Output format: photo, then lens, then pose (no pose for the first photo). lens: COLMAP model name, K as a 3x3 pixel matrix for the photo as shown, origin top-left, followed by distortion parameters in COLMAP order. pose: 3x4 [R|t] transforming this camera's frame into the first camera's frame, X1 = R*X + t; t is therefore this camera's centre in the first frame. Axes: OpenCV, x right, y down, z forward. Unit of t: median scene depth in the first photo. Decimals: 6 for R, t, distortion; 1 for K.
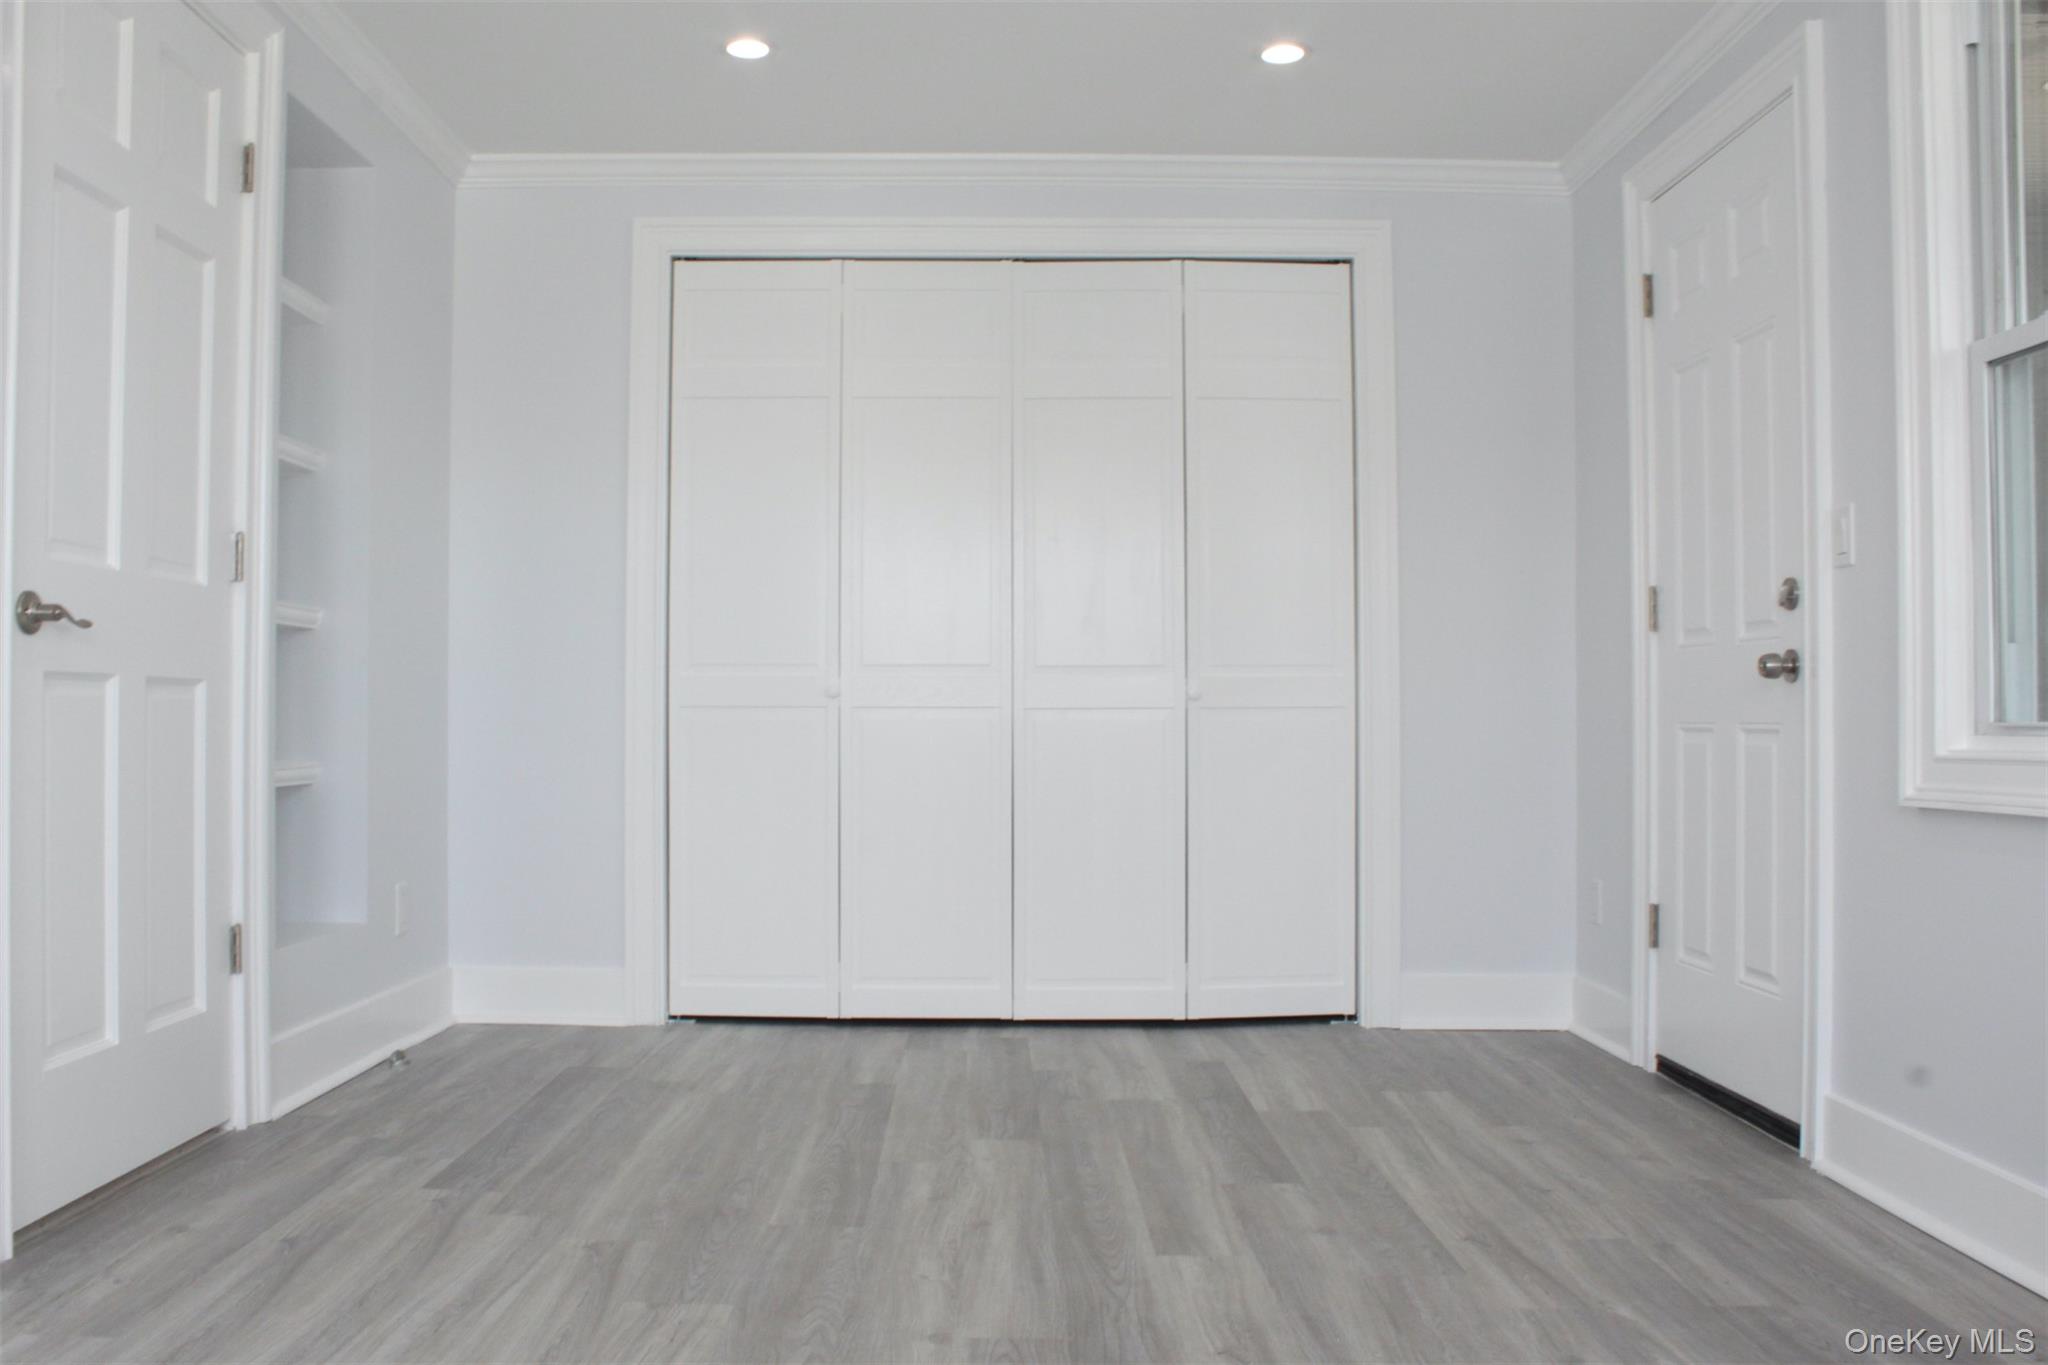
lens RADIAL K [[1724.1, 0, 1017.3], [0, 1724.1, 697.6], [0, 0, 1]] dist [-0.166553, 0.132230]
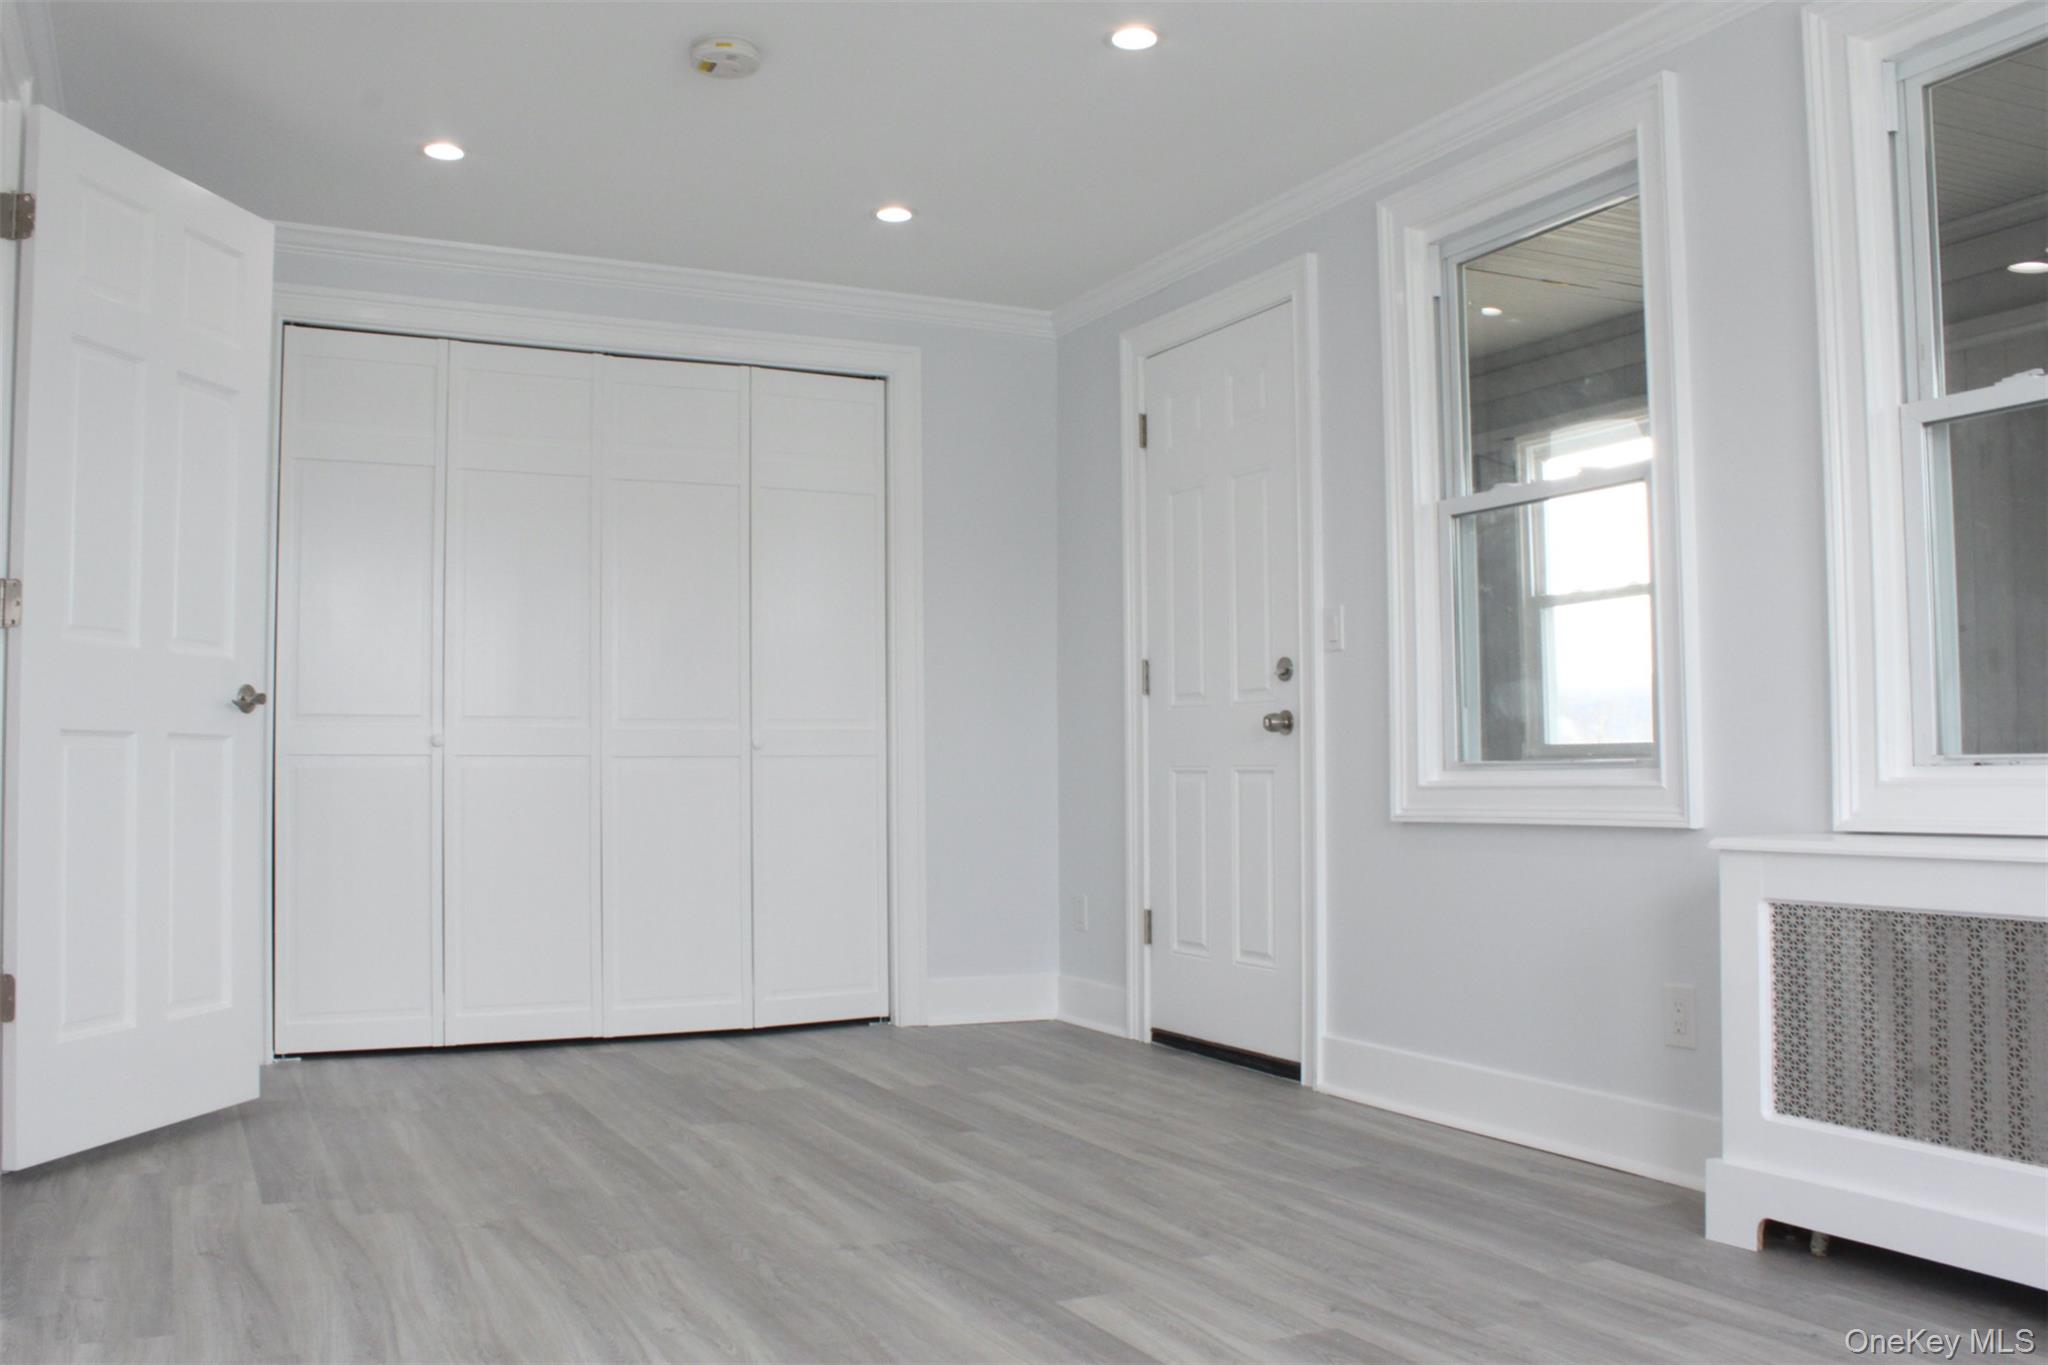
lens RADIAL K [[1724.1, 0, 1011.3], [0, 1724.1, 682.9], [0, 0, 1]] dist [-0.166553, 0.132230]
pose [[0.898341, 0.016029, 0.439006, -0.300410], [0.001244, 0.999237, -0.039030, 0.002630], [-0.439296, 0.035608, 0.897636, -0.128623]]
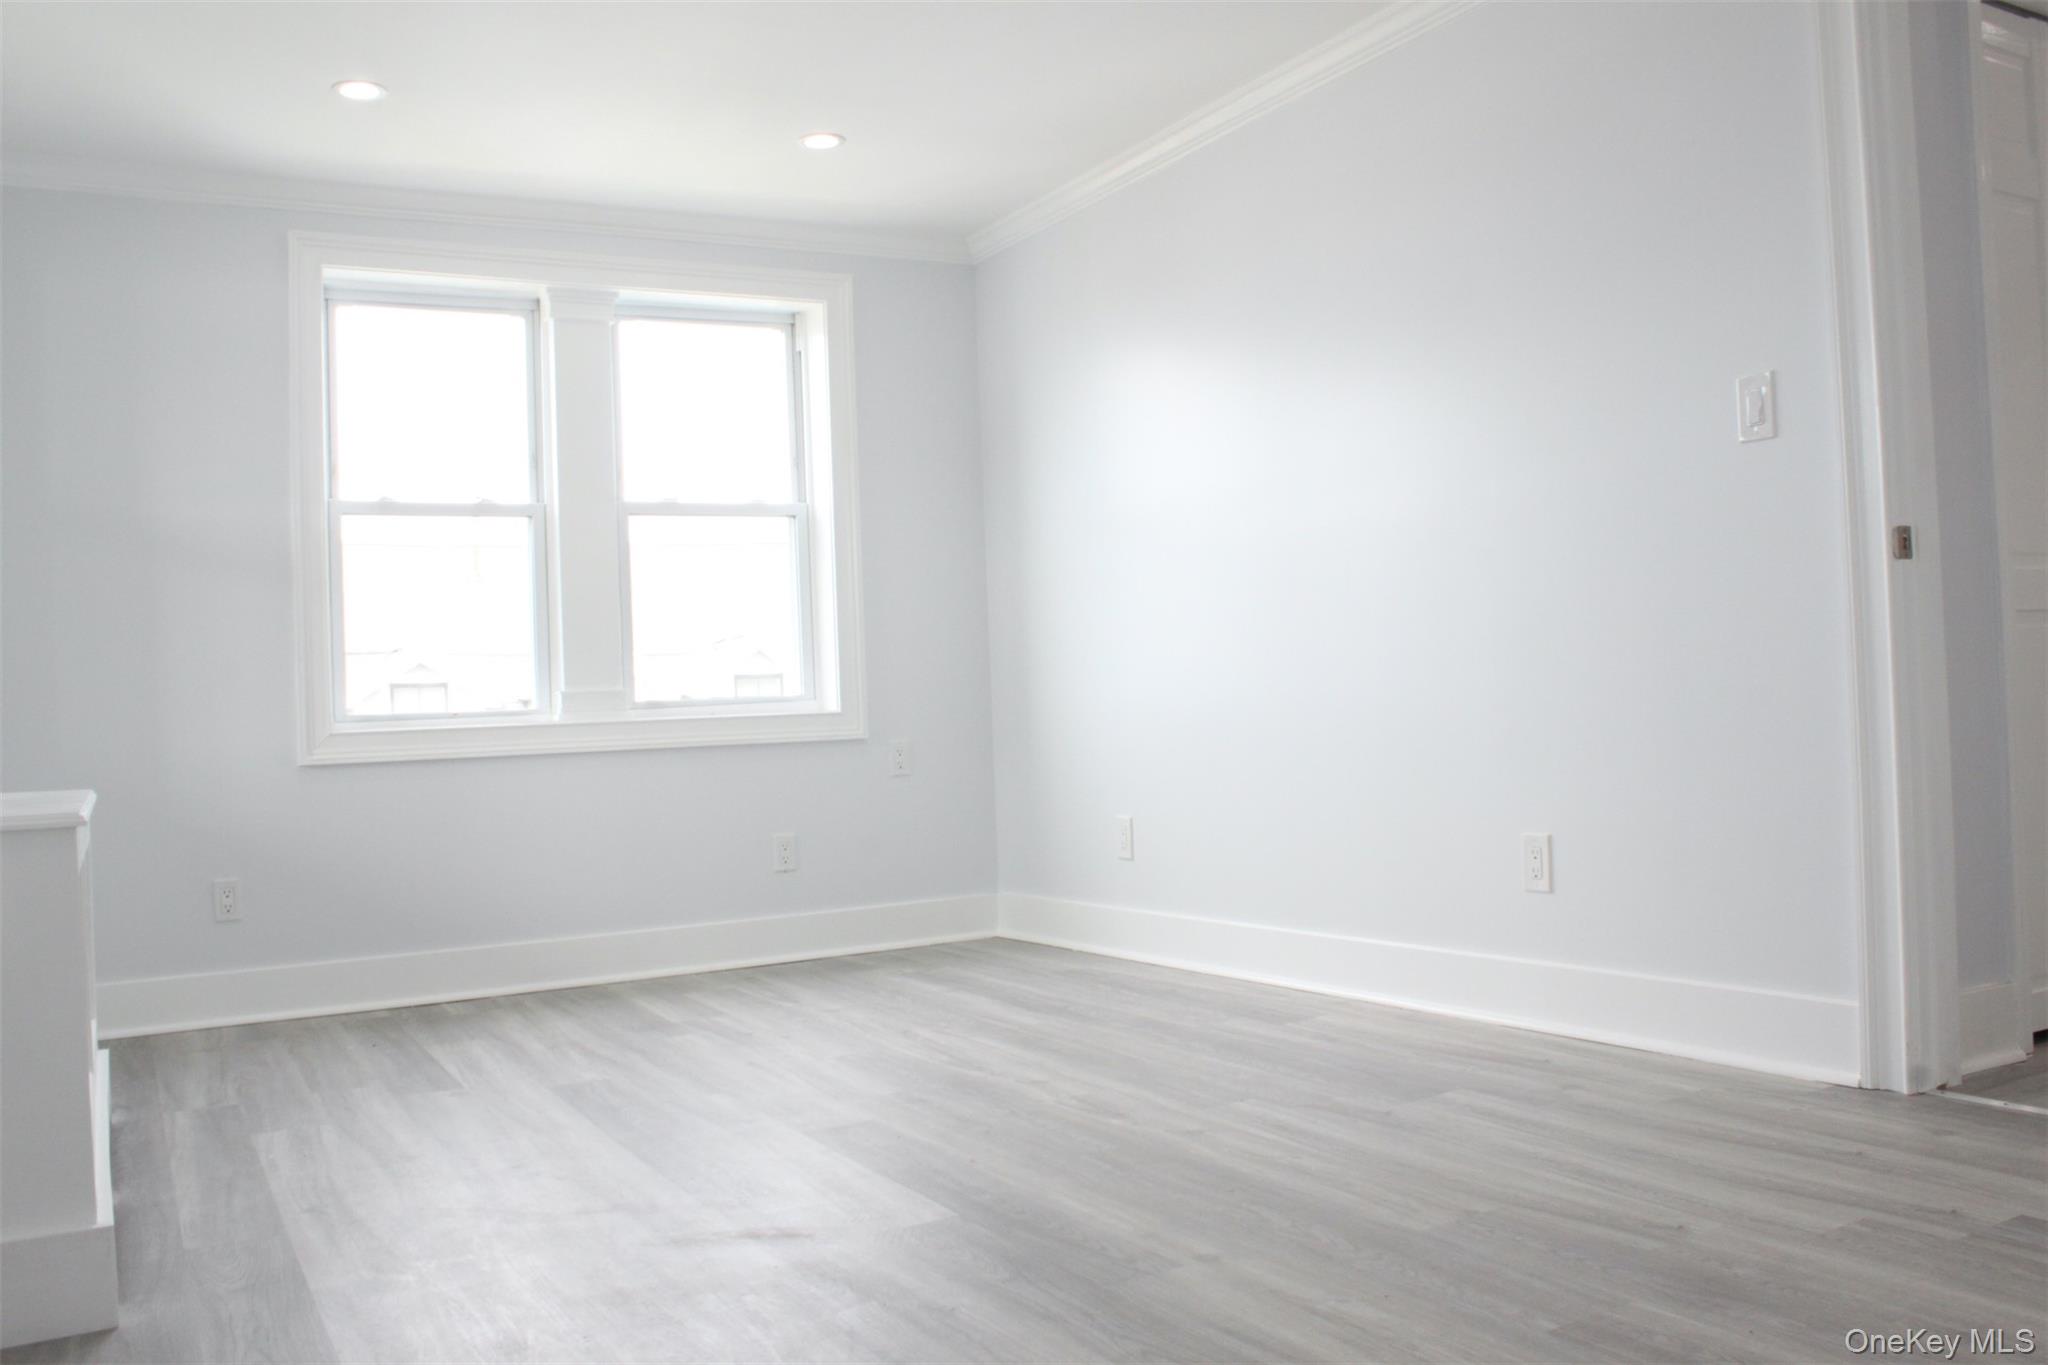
lens RADIAL K [[1724.1, 0, 982.2], [0, 1724.1, 696.2], [0, 0, 1]] dist [-0.166553, 0.132230]
pose [[-0.889878, 0.034510, -0.454891, 0.316404], [0.050140, 0.998492, -0.022336, 0.032096], [0.453434, -0.042685, -0.890267, 1.110369]]
